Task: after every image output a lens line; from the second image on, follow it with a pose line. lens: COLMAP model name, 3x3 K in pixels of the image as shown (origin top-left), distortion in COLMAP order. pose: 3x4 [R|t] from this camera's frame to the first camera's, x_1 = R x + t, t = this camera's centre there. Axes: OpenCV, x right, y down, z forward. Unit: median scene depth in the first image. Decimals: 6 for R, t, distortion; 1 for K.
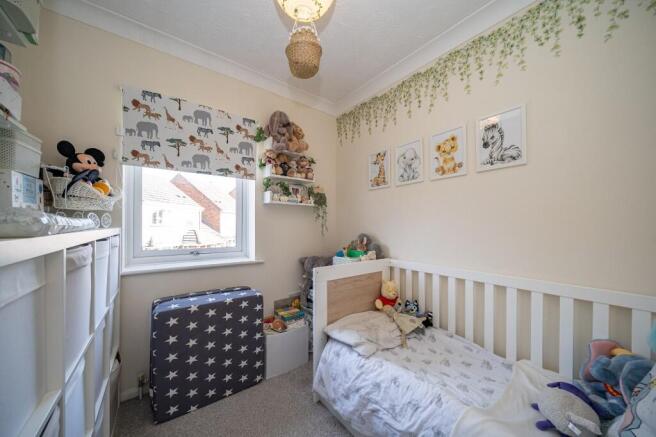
lens RADIAL K [[225.6, 0, 326.0], [0, 225.6, 221.1], [0, 0, 1]] dist [-0.000995, 0.000363]
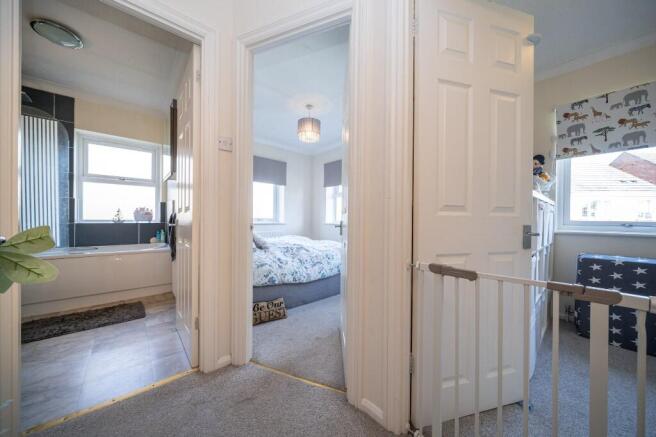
lens RADIAL K [[225.6, 0, 326.0], [0, 225.6, 221.1], [0, 0, 1]] dist [-0.000995, 0.000363]
pose [[0.064071, 0.010028, -0.997895, 0.493543], [0.001126, 0.999948, 0.010121, 0.136262], [0.997945, -0.001772, 0.064057, -0.615885]]
